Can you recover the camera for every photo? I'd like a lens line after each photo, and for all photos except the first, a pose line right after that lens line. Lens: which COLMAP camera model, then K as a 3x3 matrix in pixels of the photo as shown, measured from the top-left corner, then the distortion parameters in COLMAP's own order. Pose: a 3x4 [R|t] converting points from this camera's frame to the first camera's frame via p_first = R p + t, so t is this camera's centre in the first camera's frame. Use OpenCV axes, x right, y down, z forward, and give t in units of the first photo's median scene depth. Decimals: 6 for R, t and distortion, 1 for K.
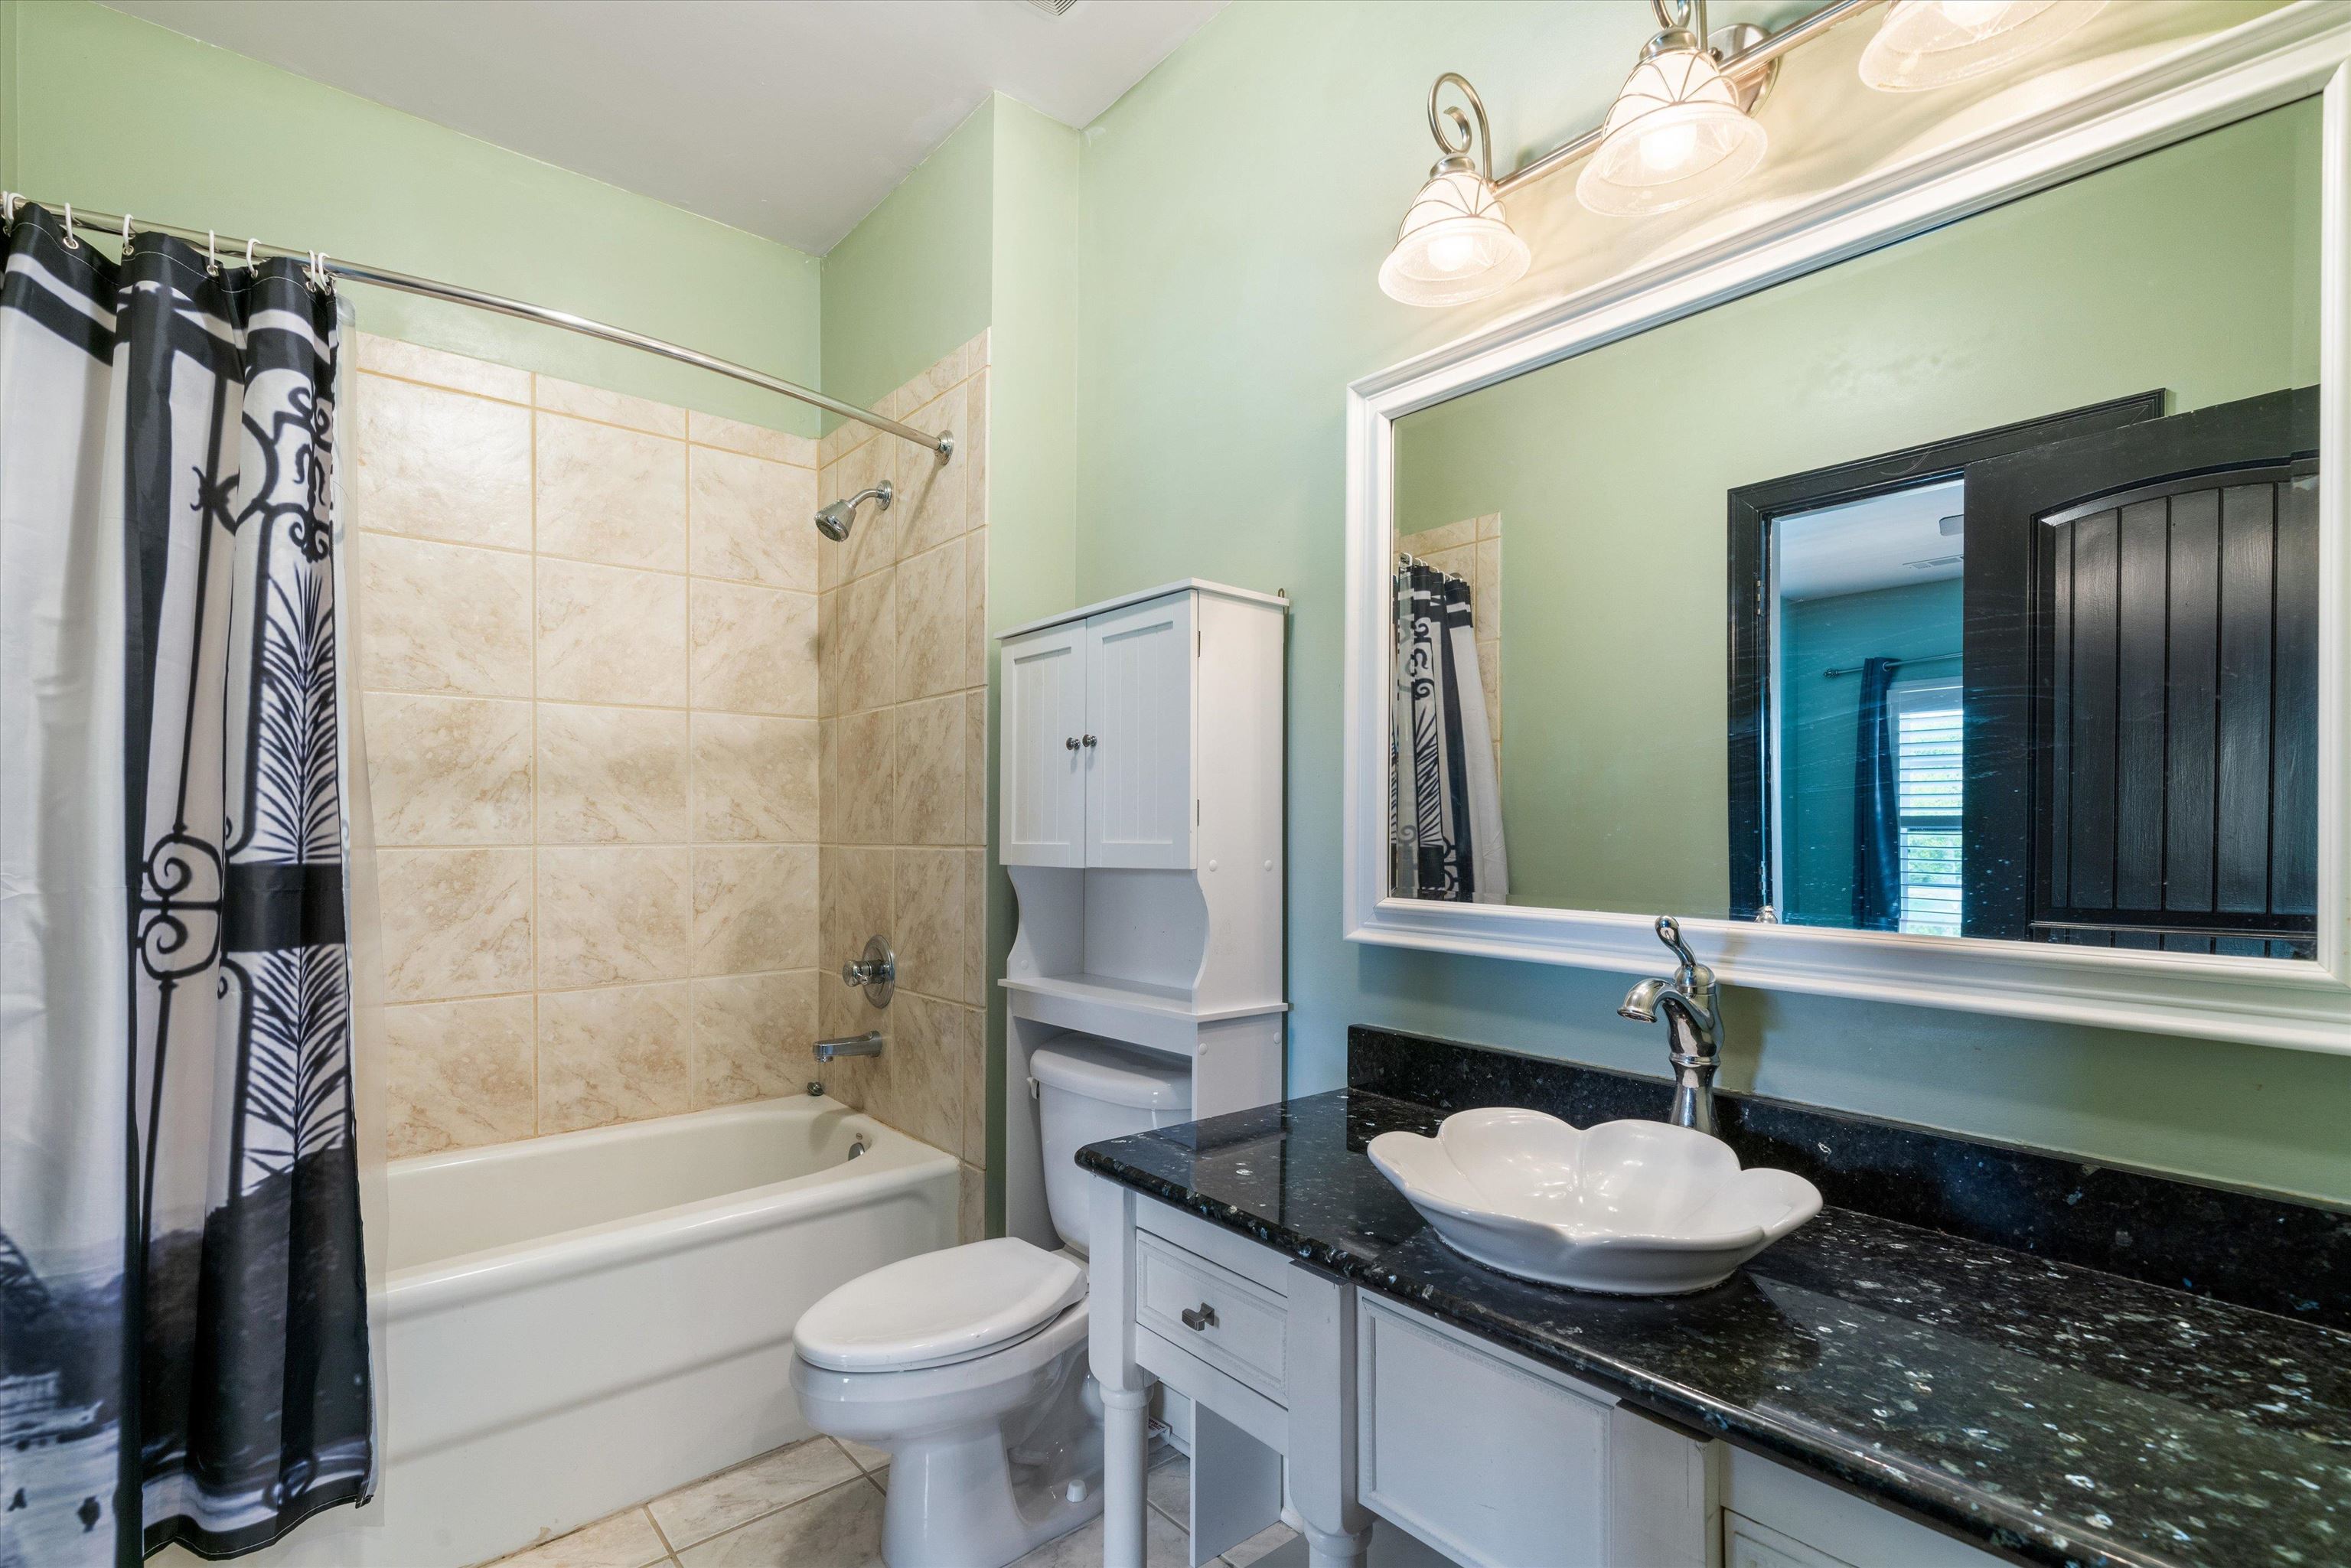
lens RADIAL K [[1079.1, 0, 1176.0], [0, 1079.1, 823.4], [0, 0, 1]] dist [0.001526, 0.000795]
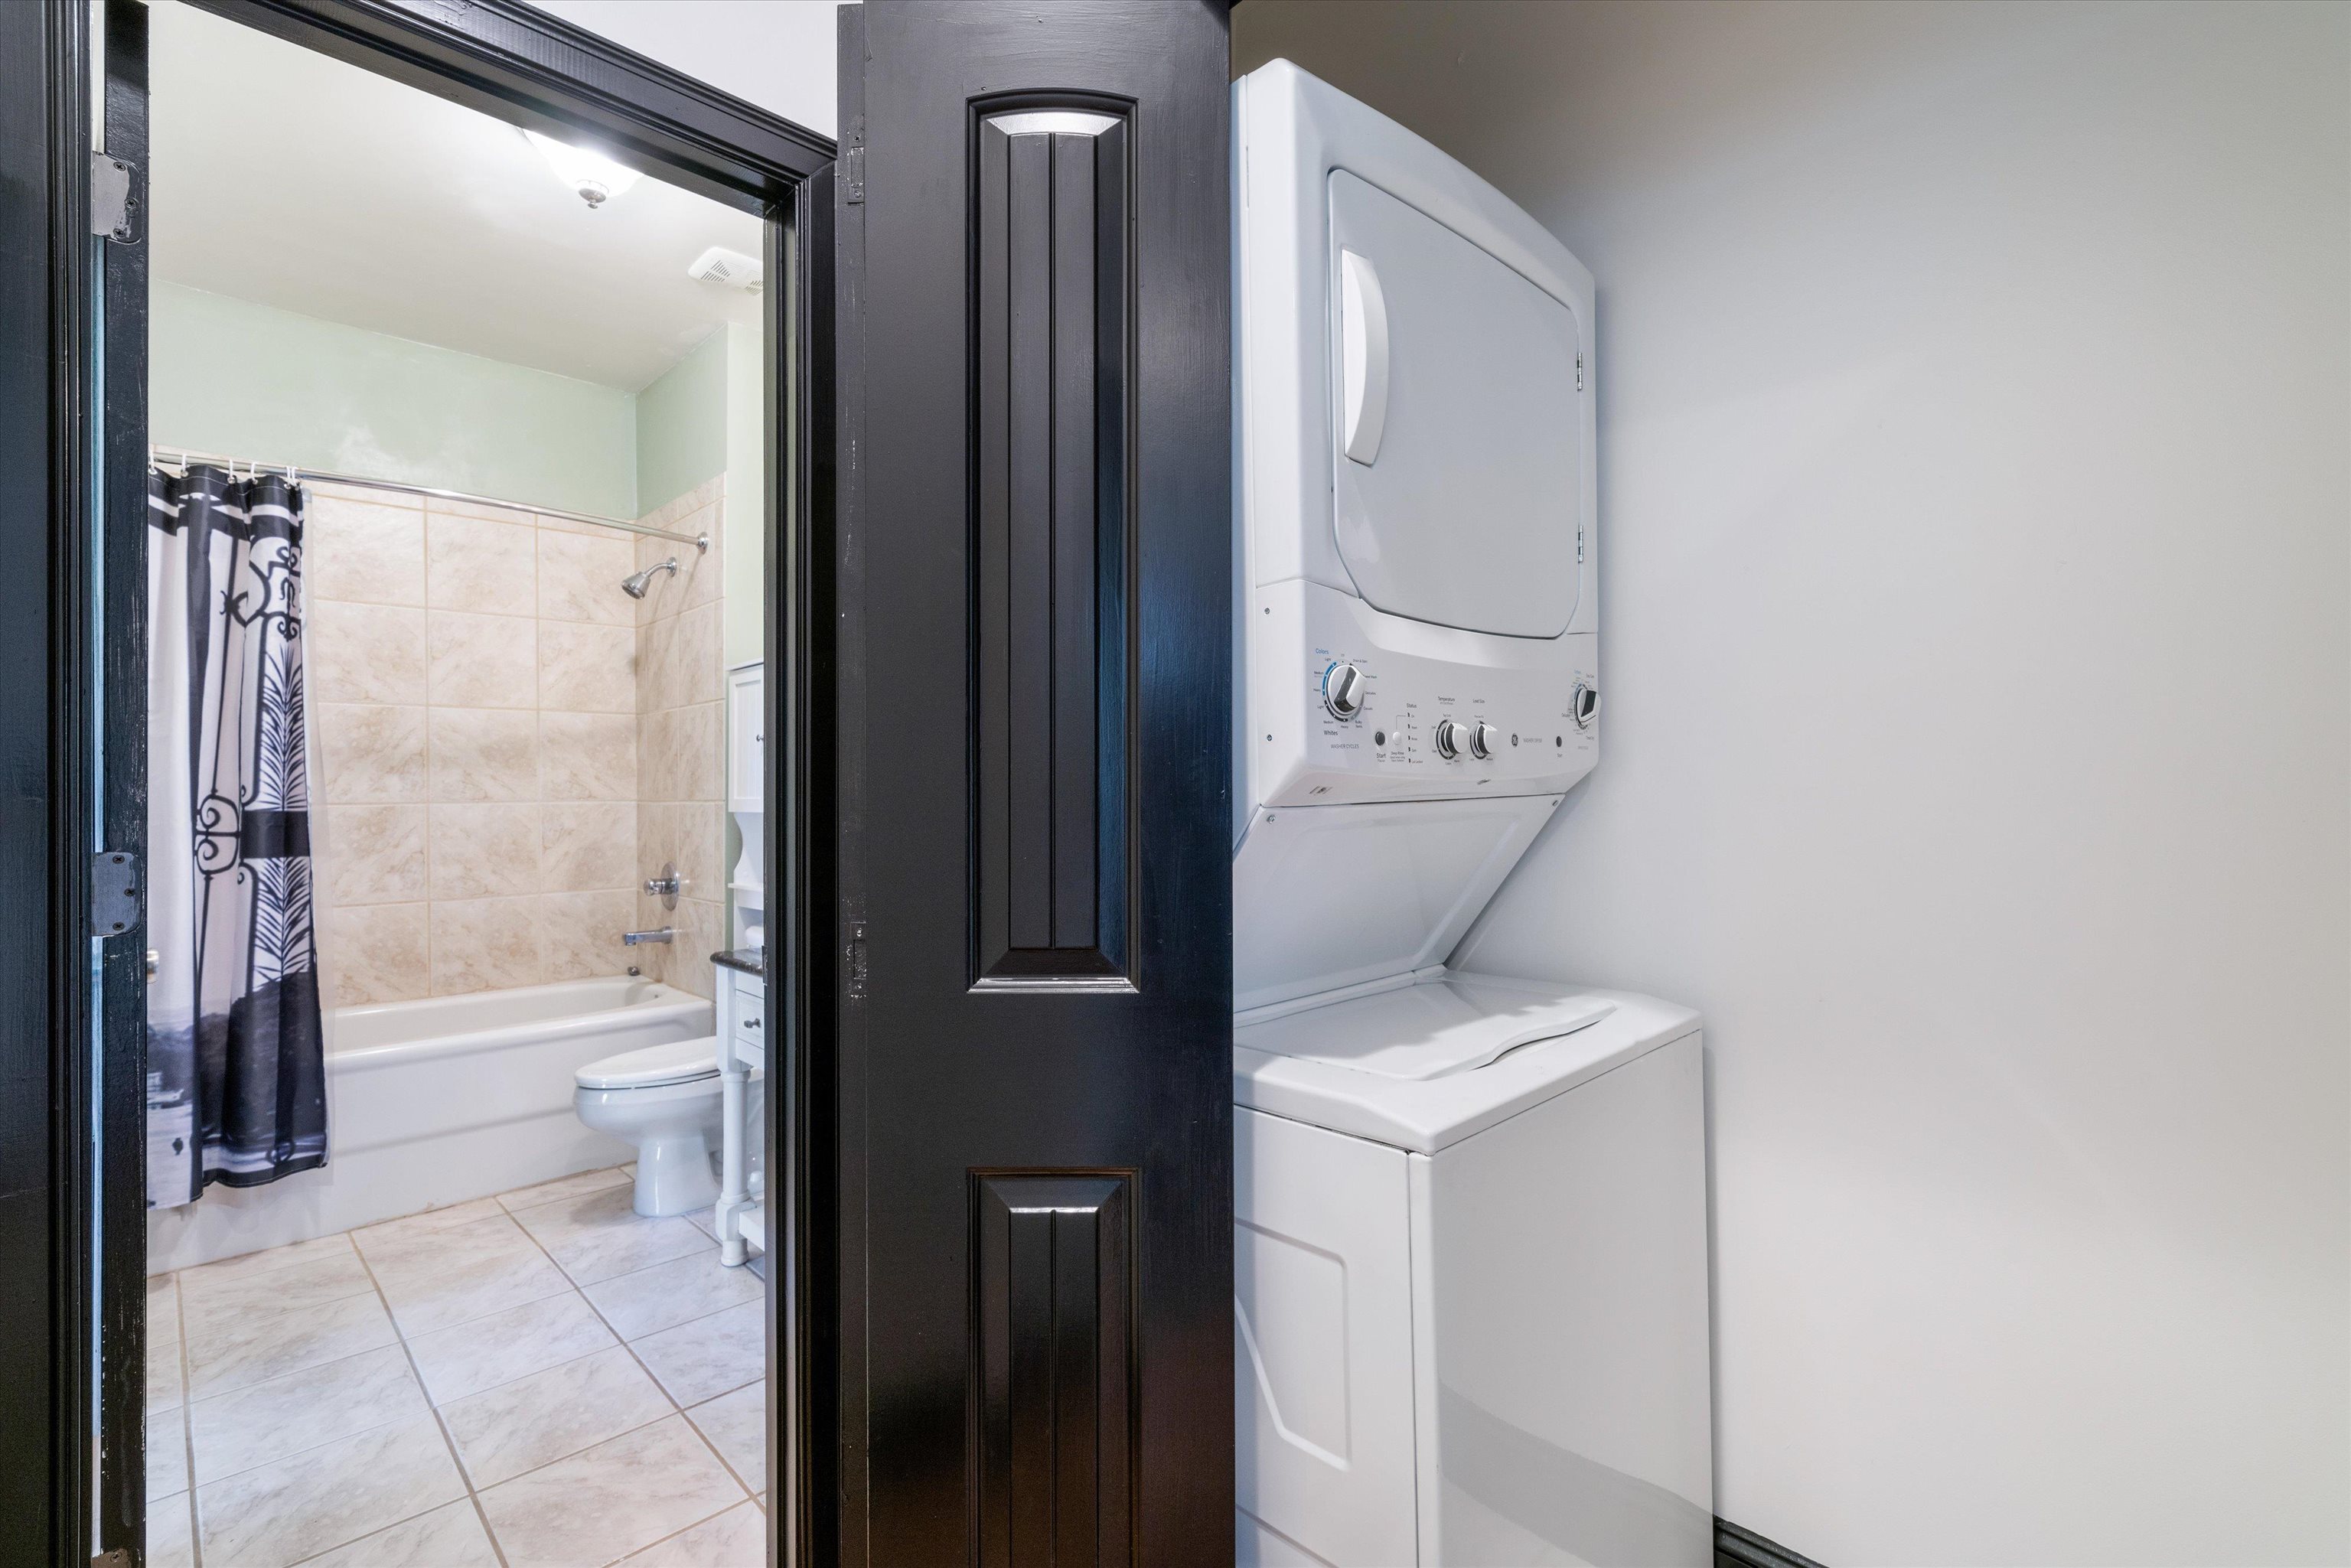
lens RADIAL K [[1060.8, 0, 1175.5], [0, 1060.8, 784.0], [0, 0, 1]] dist [0.002873, 0.000674]
pose [[0.998060, -0.005950, 0.061980, 0.541380], [0.006091, 0.999979, -0.002085, 0.005648], [-0.061967, 0.002459, 0.998075, -0.827836]]
